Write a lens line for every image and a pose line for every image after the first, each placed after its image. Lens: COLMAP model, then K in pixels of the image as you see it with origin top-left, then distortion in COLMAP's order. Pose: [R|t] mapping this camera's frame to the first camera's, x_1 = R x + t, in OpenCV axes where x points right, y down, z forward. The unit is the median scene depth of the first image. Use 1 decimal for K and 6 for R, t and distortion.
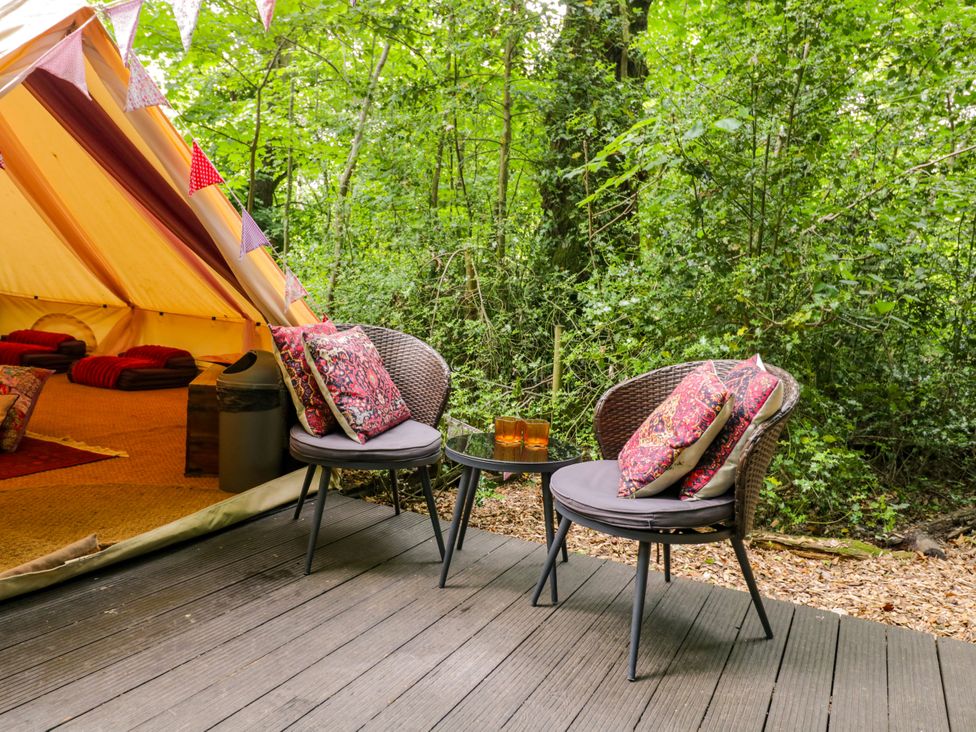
lens RADIAL K [[739.7, 0, 487.5], [0, 739.7, 363.9], [0, 0, 1]] dist [0.012117, -0.015392]
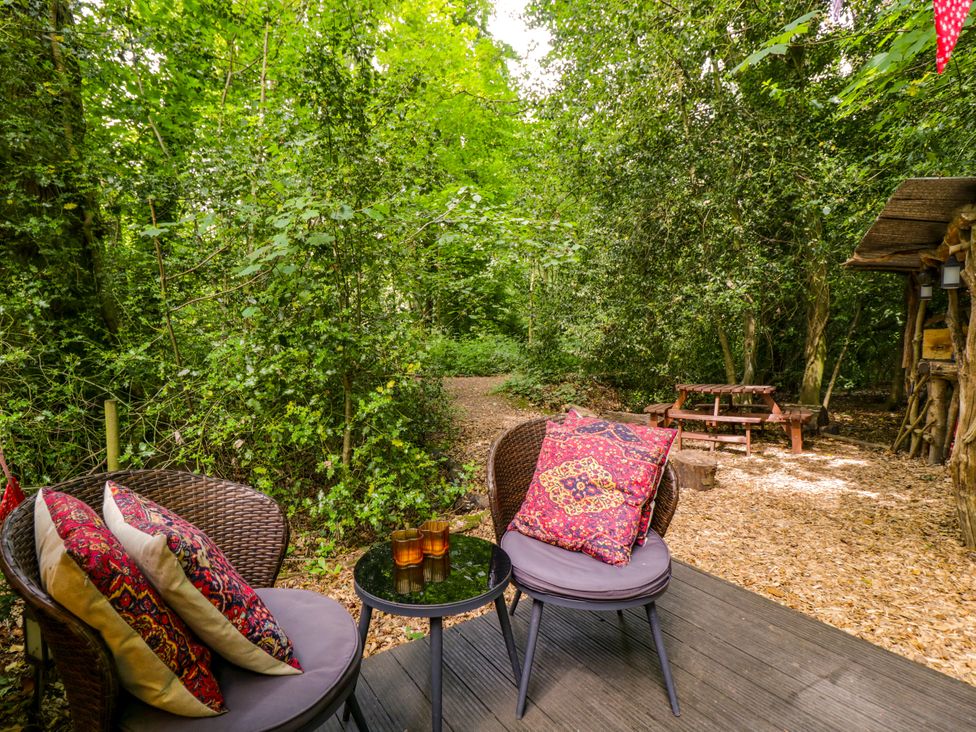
lens RADIAL K [[507.5, 0, 485.4], [0, 507.5, 364.4], [0, 0, 1]] dist [-0.012035, -0.003199]
pose [[0.468067, -0.114967, 0.876183, -0.403041], [0.126466, 0.990010, 0.062342, -0.140470], [-0.874597, 0.081627, 0.477930, 0.597212]]
